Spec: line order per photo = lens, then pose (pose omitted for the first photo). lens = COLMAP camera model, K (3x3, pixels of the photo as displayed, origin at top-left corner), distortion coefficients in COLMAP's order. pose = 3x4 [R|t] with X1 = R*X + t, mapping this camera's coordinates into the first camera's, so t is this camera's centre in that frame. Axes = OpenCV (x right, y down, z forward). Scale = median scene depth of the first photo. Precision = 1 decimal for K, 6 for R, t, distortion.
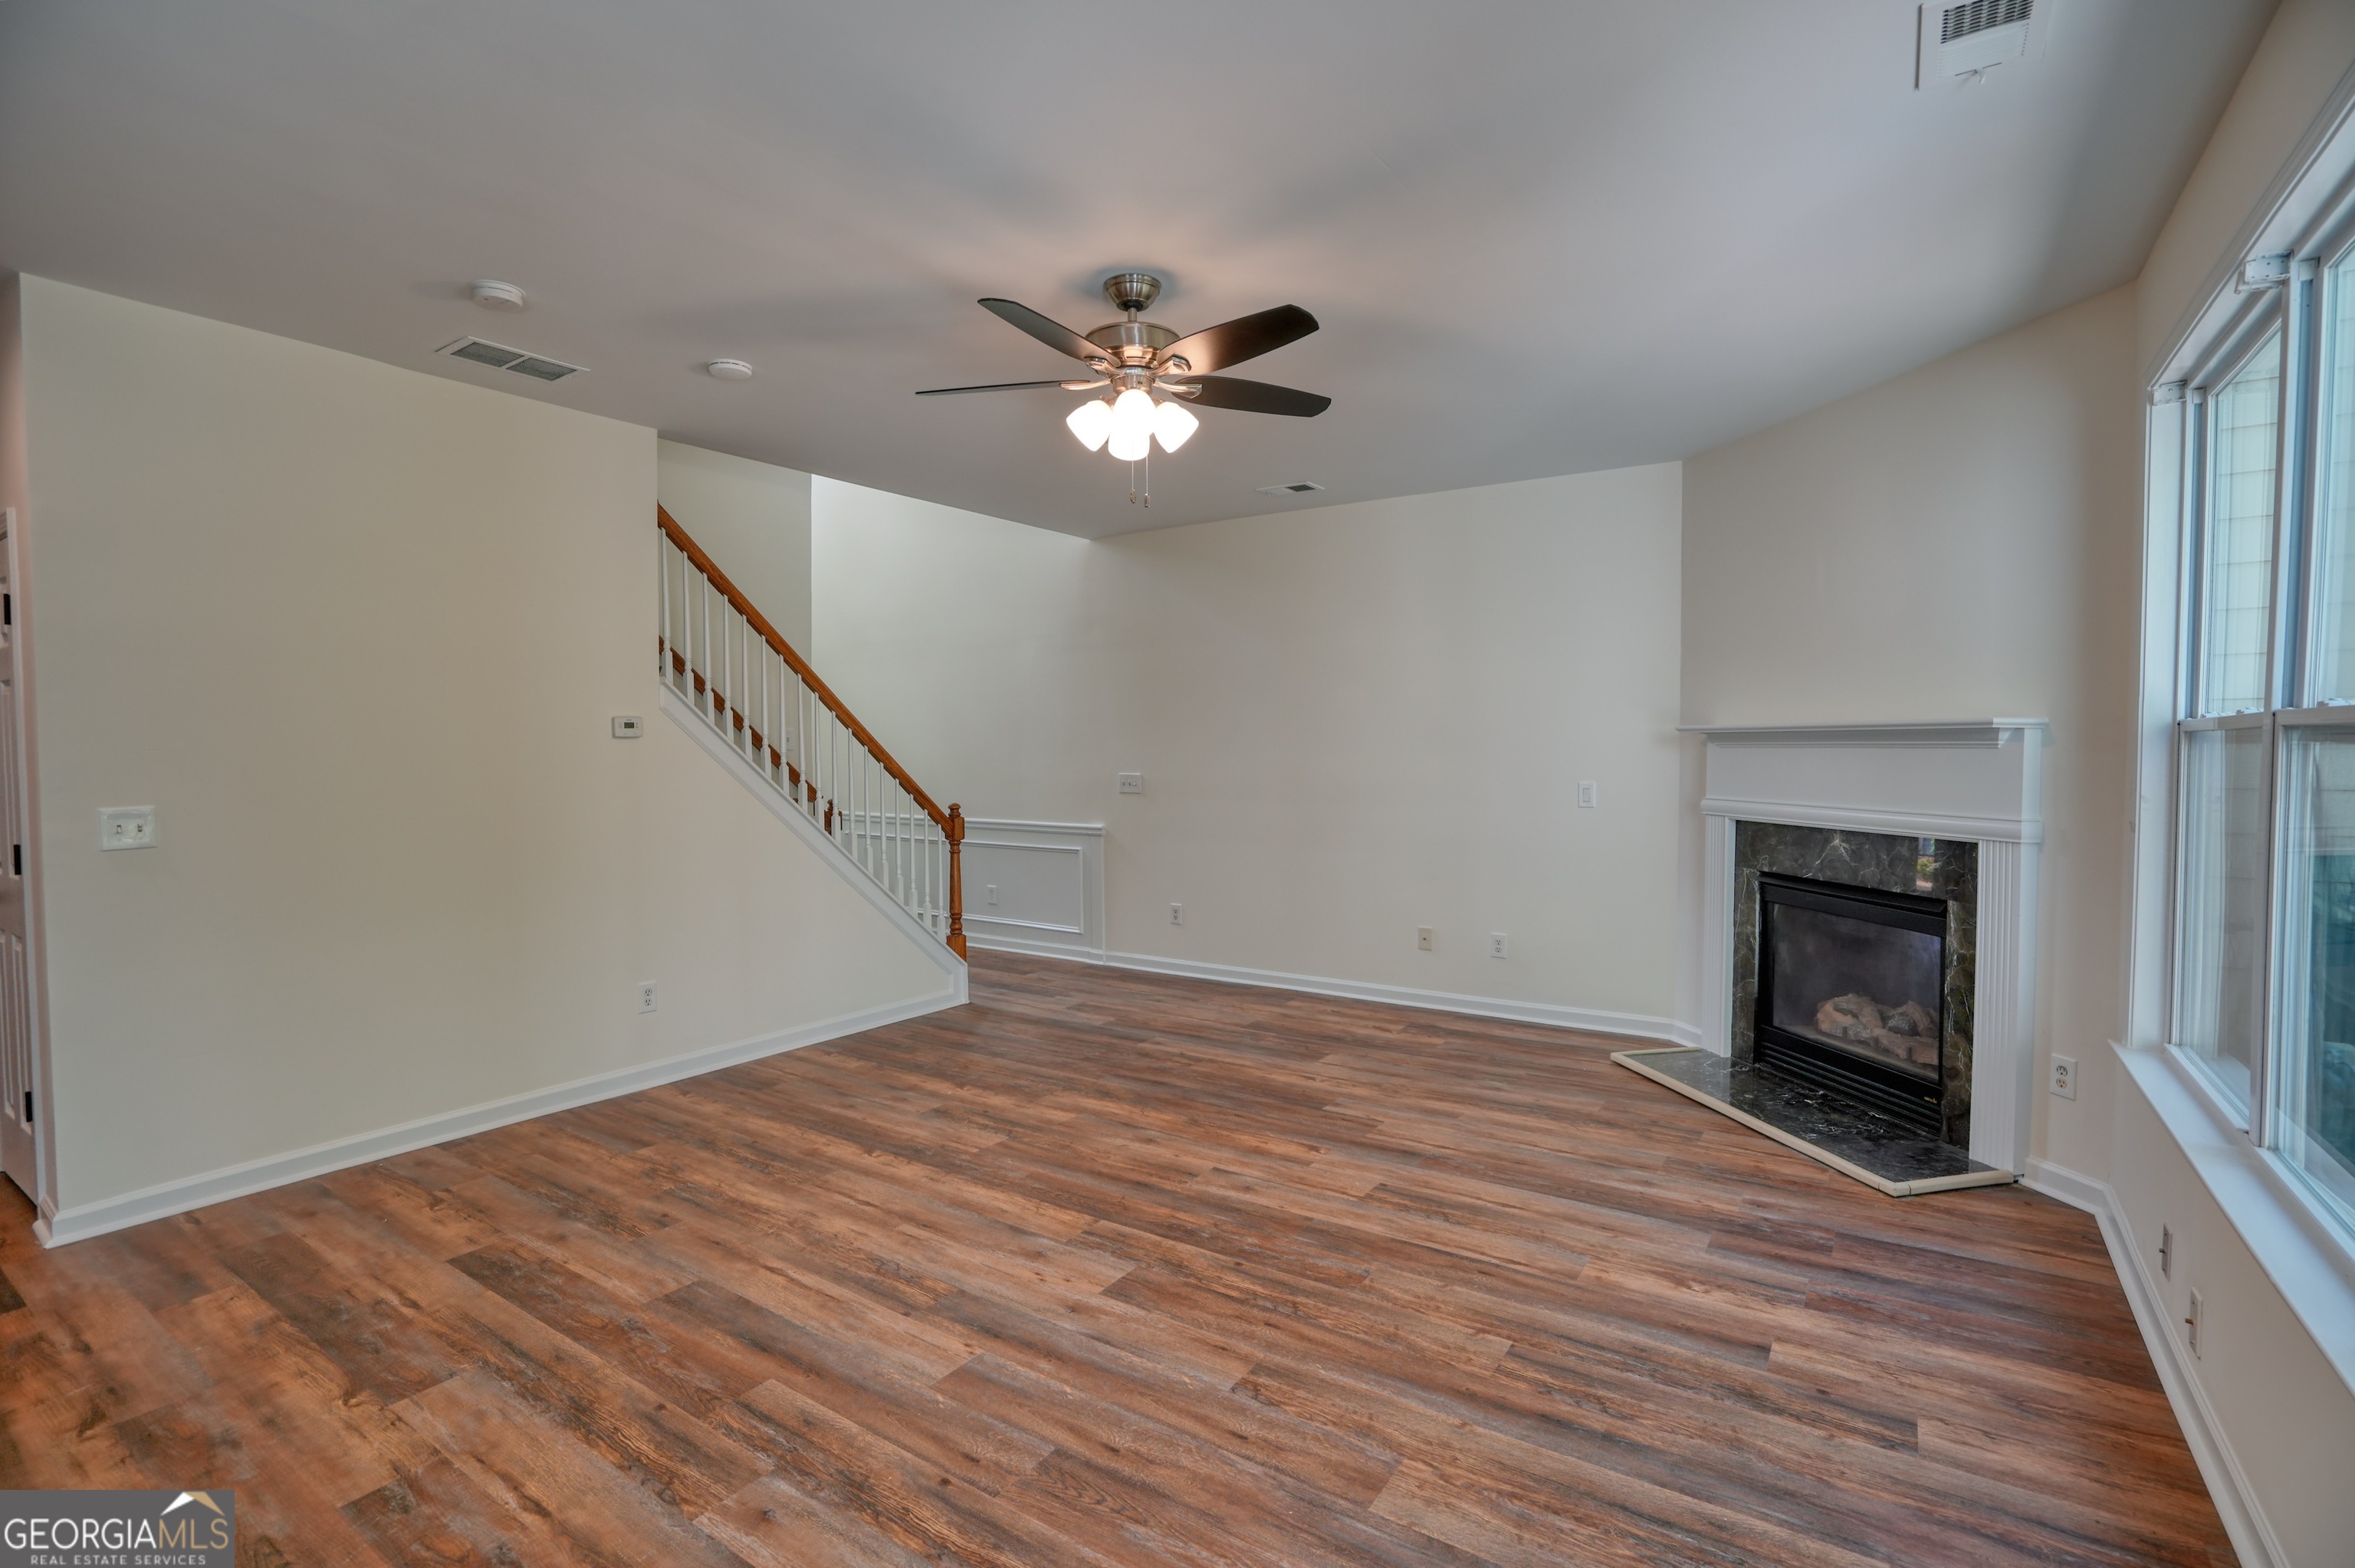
lens RADIAL K [[1086.3, 0, 1173.4], [0, 1086.3, 777.4], [0, 0, 1]] dist [-0.064765, 0.028443]
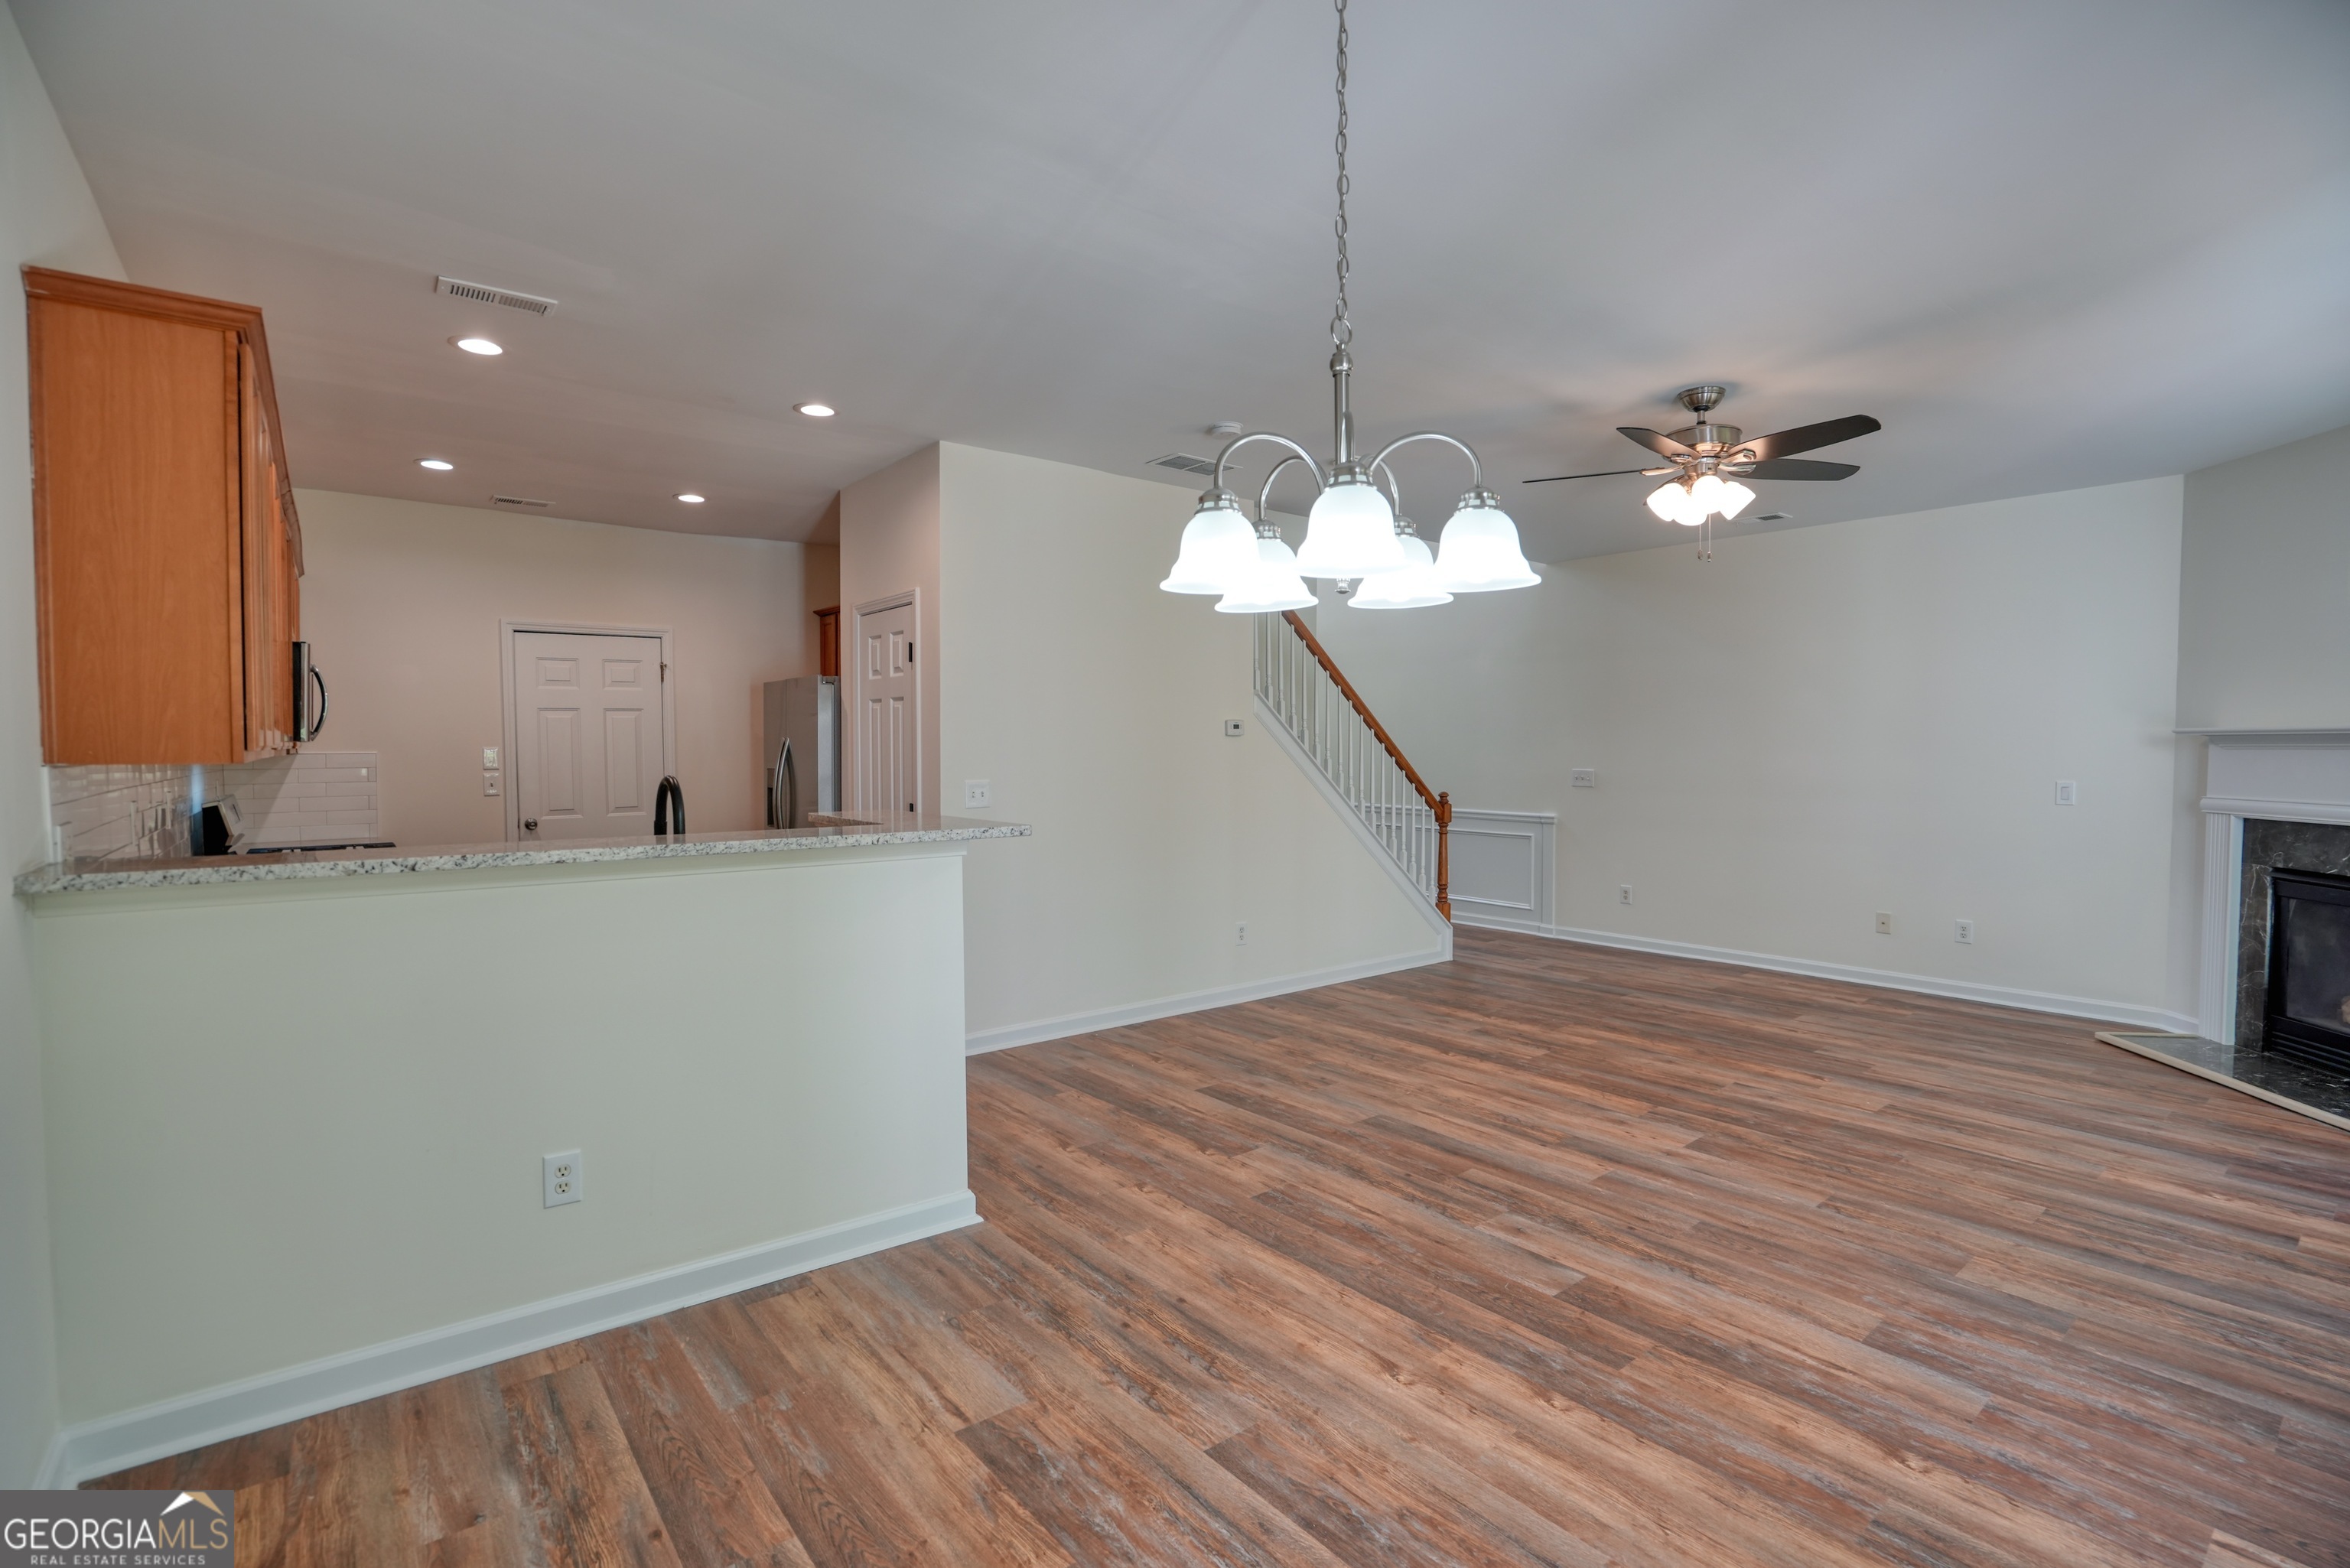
lens RADIAL K [[1074.8, 0, 1175.7], [0, 1074.8, 778.4], [0, 0, 1]] dist [-0.052968, 0.019387]
pose [[0.956221, 0.012417, -0.292380, -0.260125], [-0.011857, 0.999923, 0.003690, 0.014773], [0.292404, -0.000061, 0.956295, -0.409332]]
